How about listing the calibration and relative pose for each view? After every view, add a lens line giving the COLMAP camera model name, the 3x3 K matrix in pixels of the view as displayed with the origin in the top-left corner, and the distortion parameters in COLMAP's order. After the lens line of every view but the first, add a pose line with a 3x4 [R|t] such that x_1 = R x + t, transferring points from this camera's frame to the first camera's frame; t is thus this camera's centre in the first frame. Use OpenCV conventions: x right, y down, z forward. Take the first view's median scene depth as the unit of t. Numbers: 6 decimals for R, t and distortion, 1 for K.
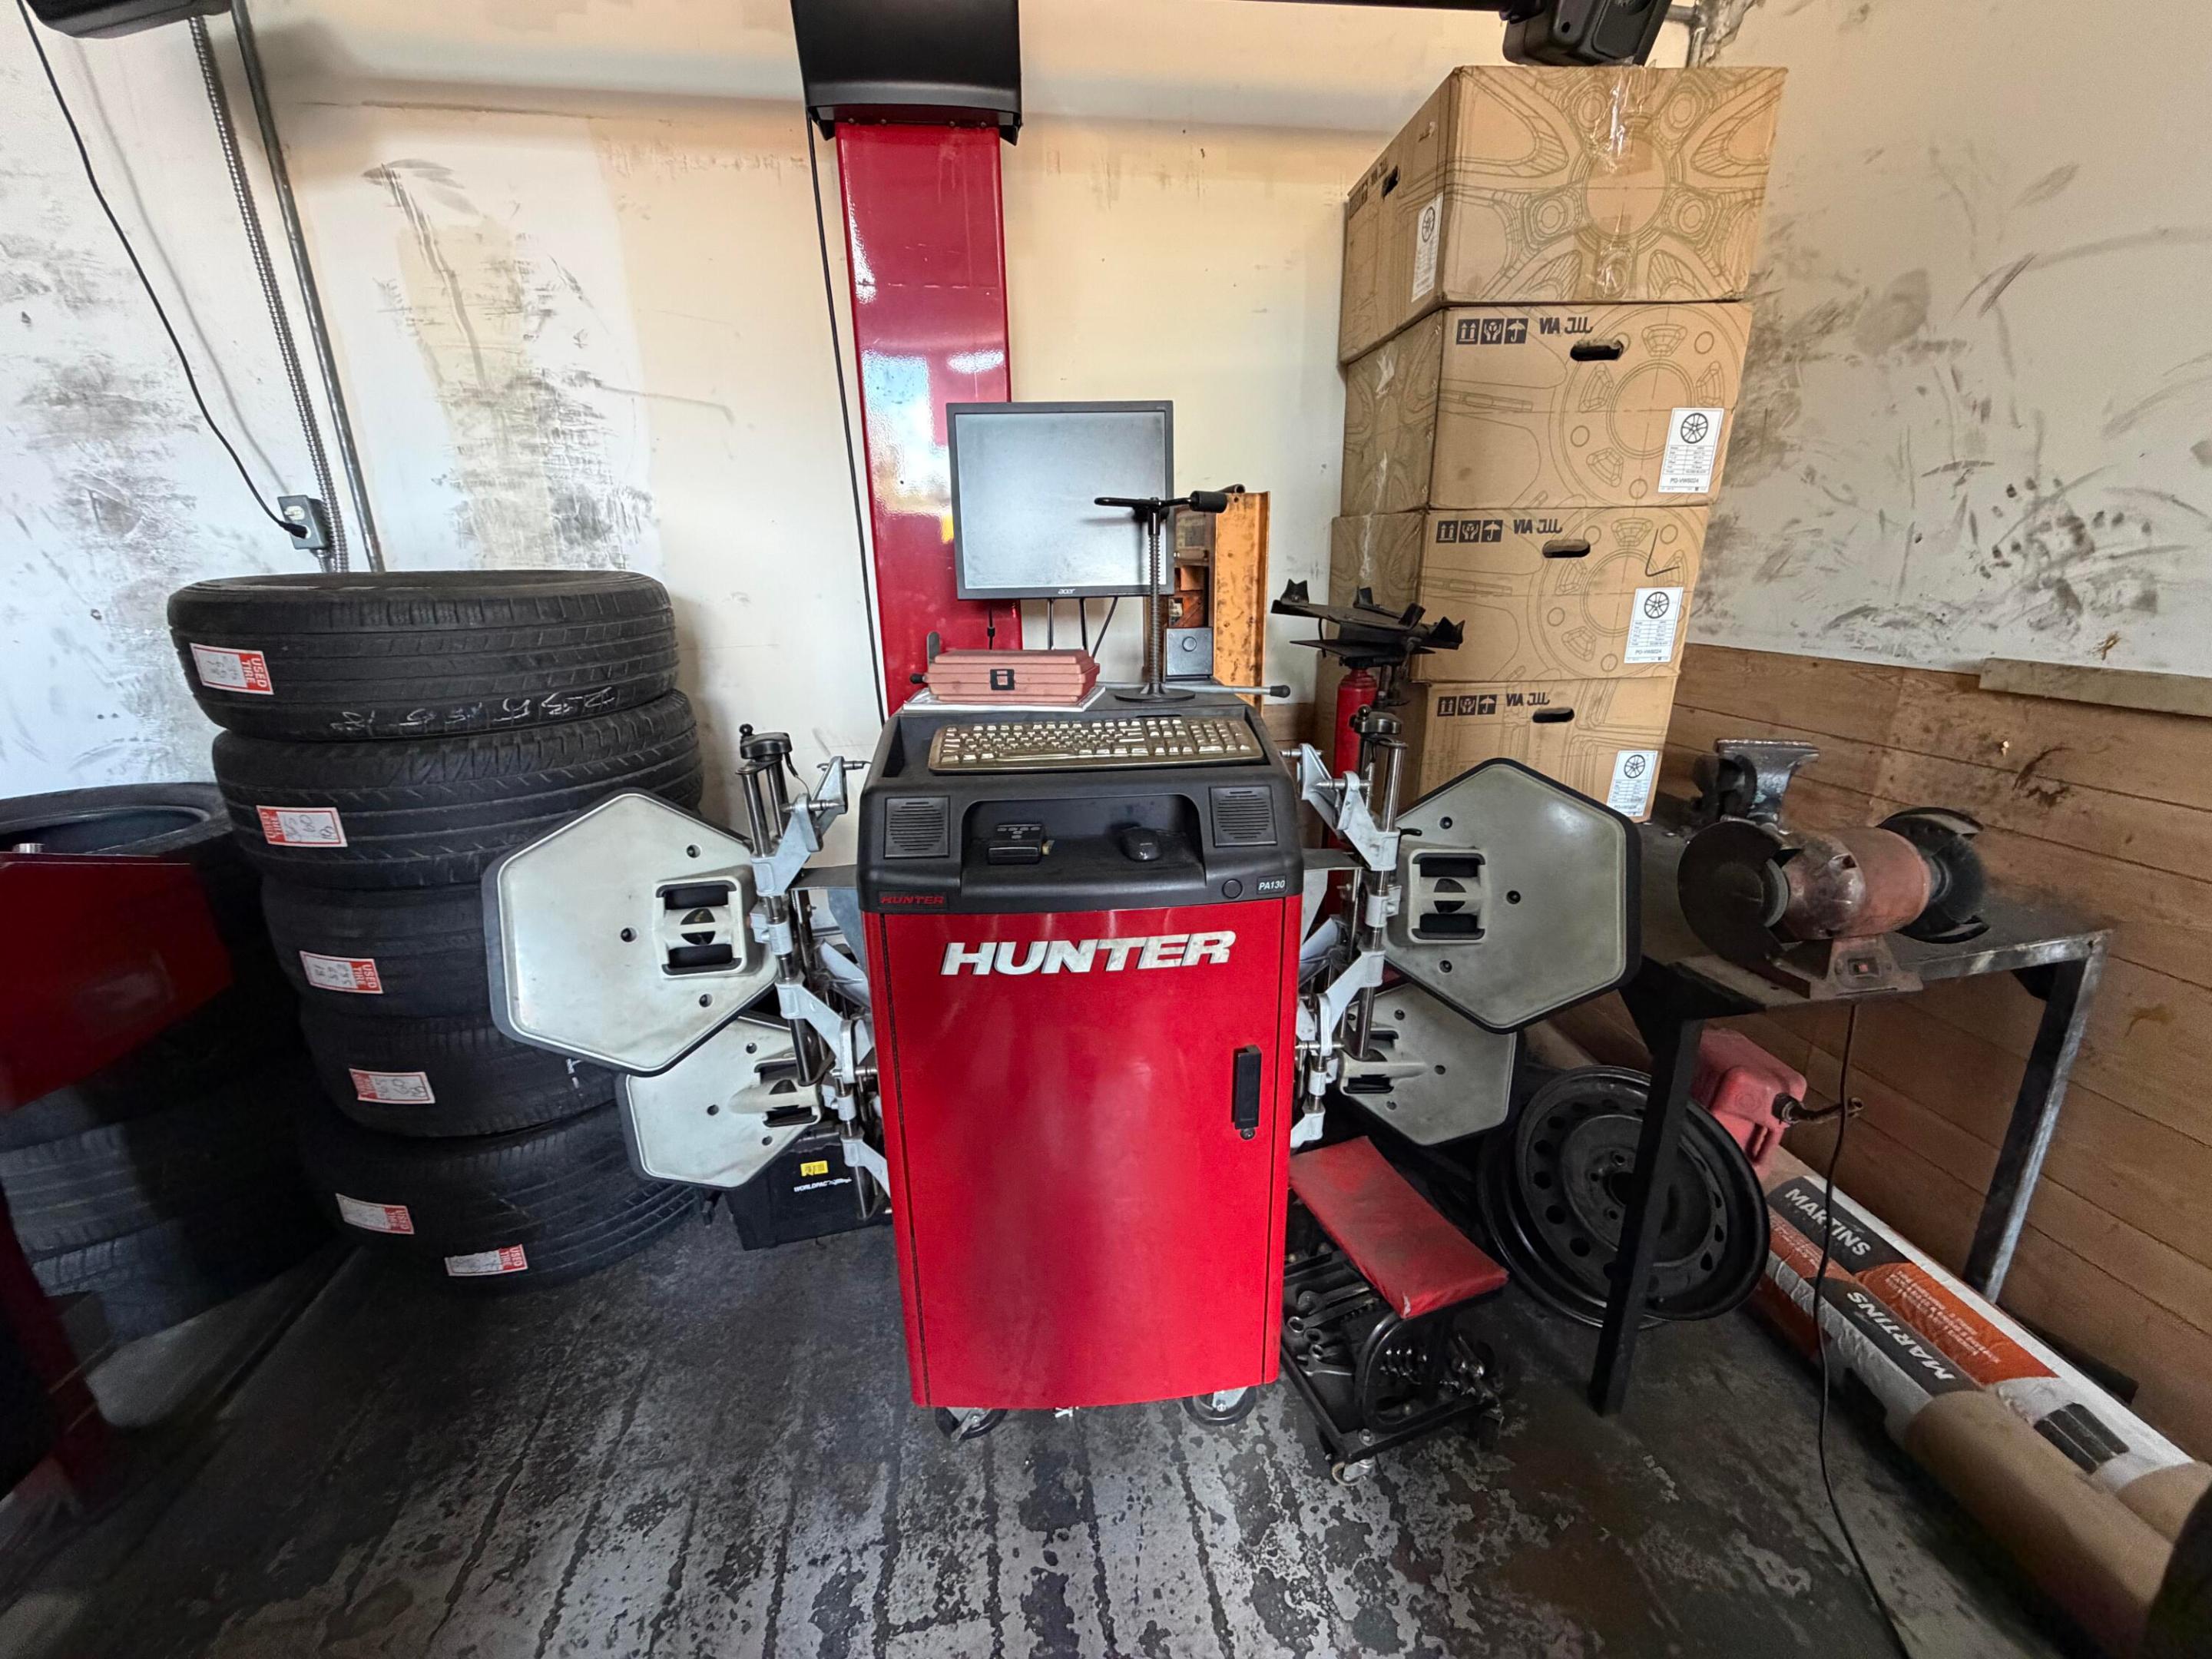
lens RADIAL K [[877.5, 0, 1104.2], [0, 877.5, 830.7], [0, 0, 1]] dist [0.001366, -0.000434]
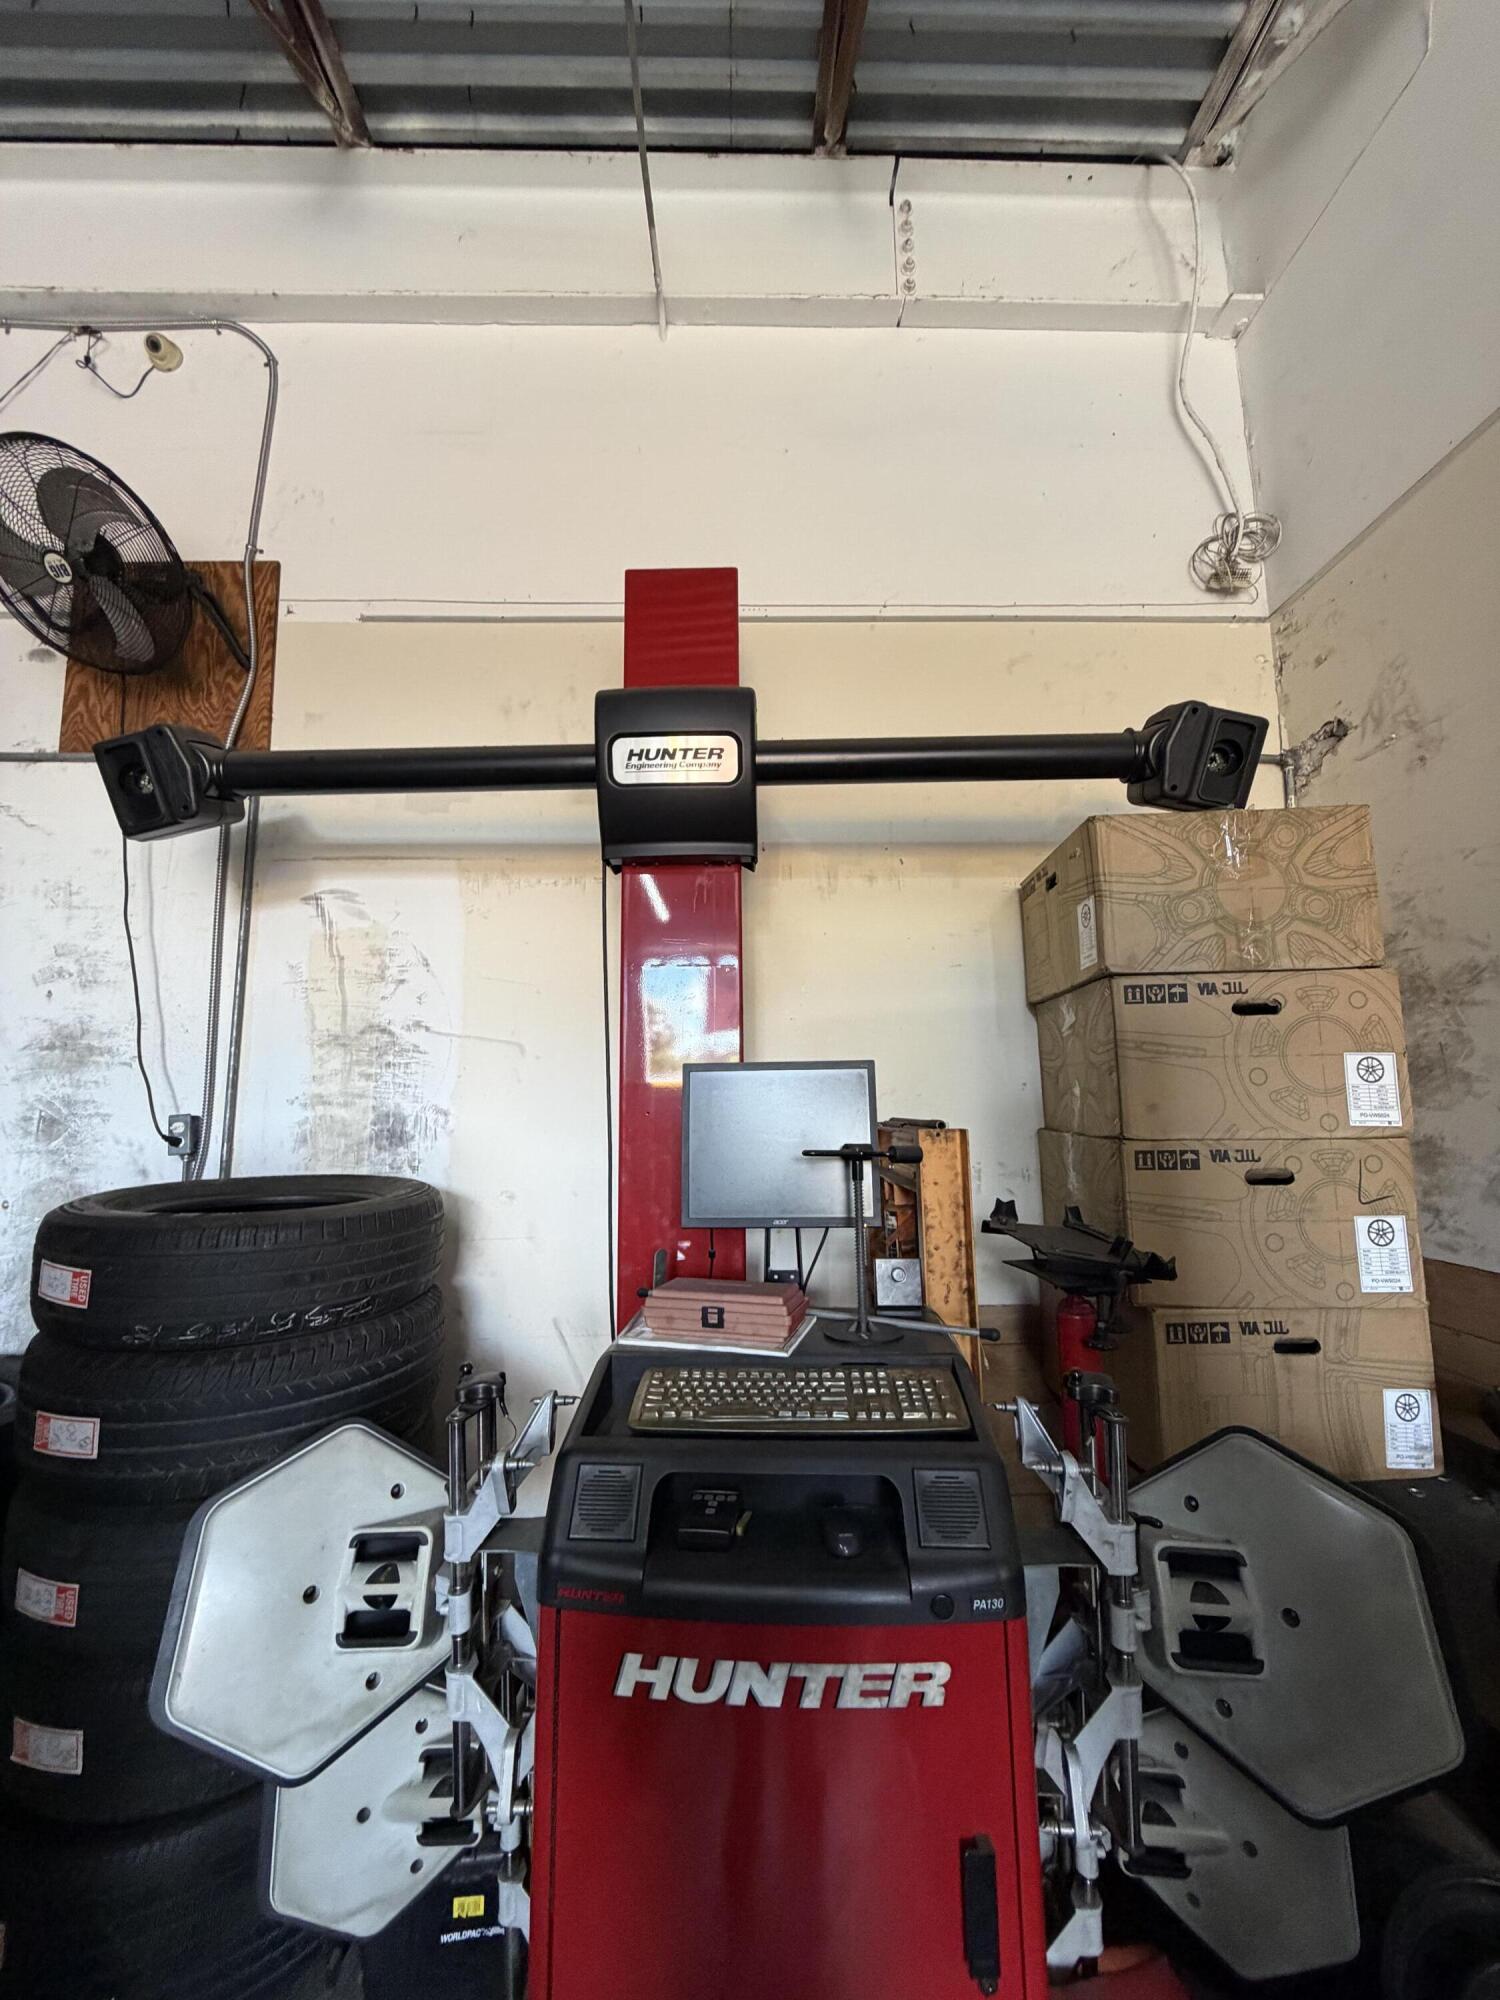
lens RADIAL K [[793.4, 0, 750.0], [0, 793.4, 1000.0], [0, 0, 1]] dist [0.001366, -0.000434]
pose [[0.992083, -0.011796, -0.125031, 0.041651], [-0.041971, 0.907194, -0.418613, -0.100067], [0.118366, 0.420547, 0.899517, -0.002292]]
